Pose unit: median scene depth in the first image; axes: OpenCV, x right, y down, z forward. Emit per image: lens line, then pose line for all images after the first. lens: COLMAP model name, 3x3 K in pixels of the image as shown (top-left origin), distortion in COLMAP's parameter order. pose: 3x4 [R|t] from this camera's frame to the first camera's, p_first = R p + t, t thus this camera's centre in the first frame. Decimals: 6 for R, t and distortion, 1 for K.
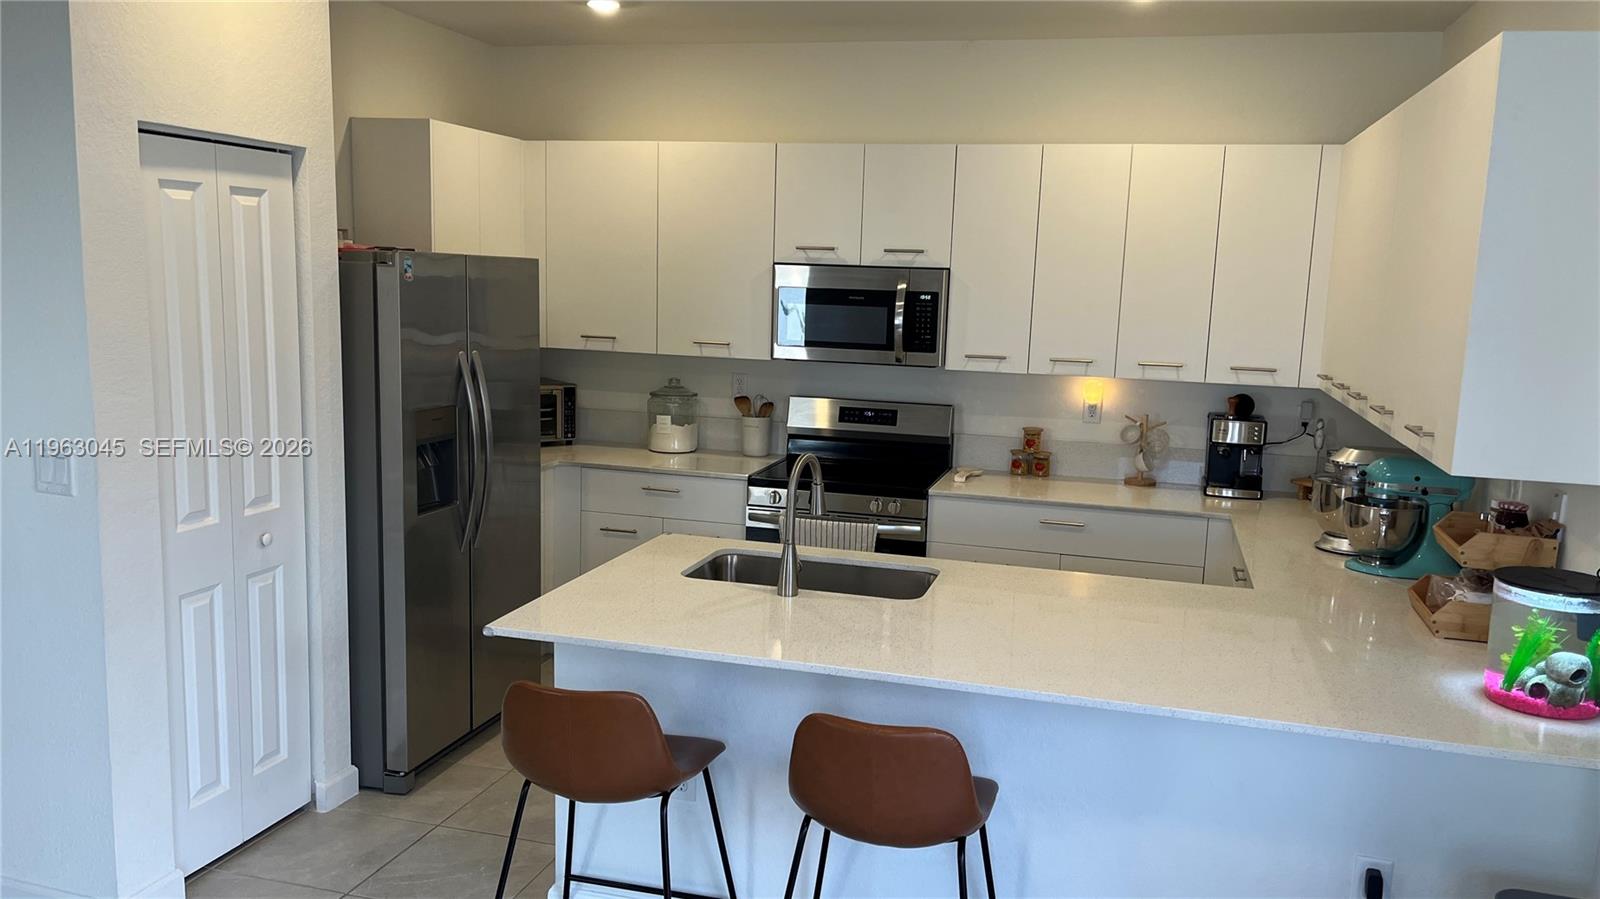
lens RADIAL K [[1217.9, 0, 793.2], [0, 1217.9, 453.1], [0, 0, 1]] dist [0.066478, -0.060614]
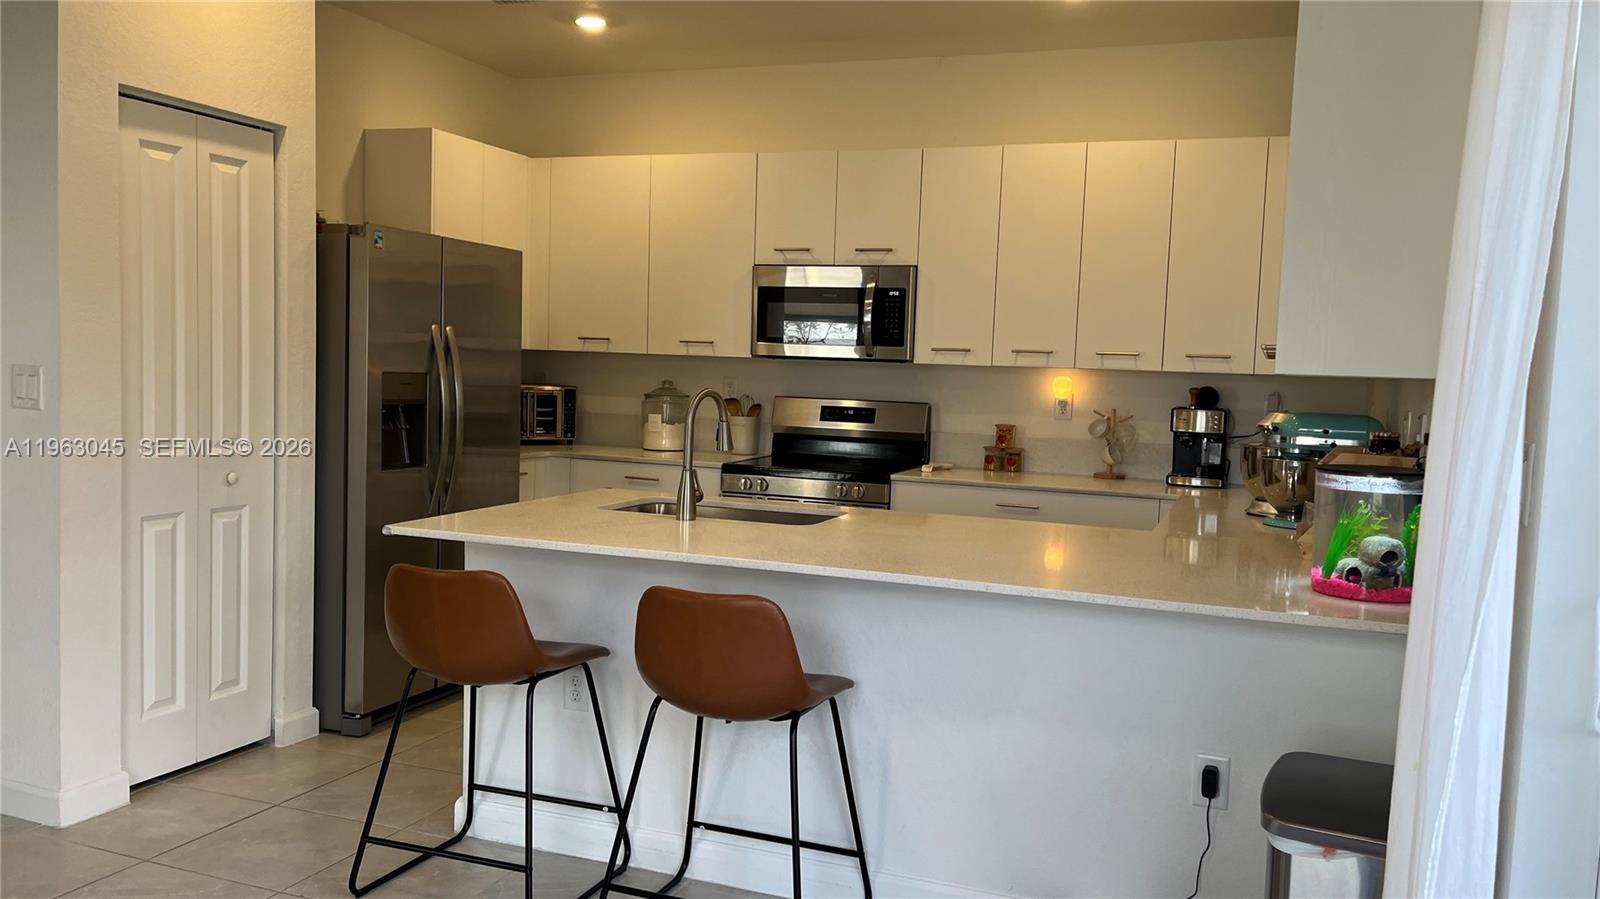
lens RADIAL K [[1215.8, 0, 800.0], [0, 1215.8, 449.5], [0, 0, 1]] dist [0.098542, -0.134938]
pose [[0.995754, 0.009496, -0.091563, 0.131115], [-0.017311, 0.996235, -0.084942, 0.099201], [0.090412, 0.086167, 0.992170, -0.028097]]
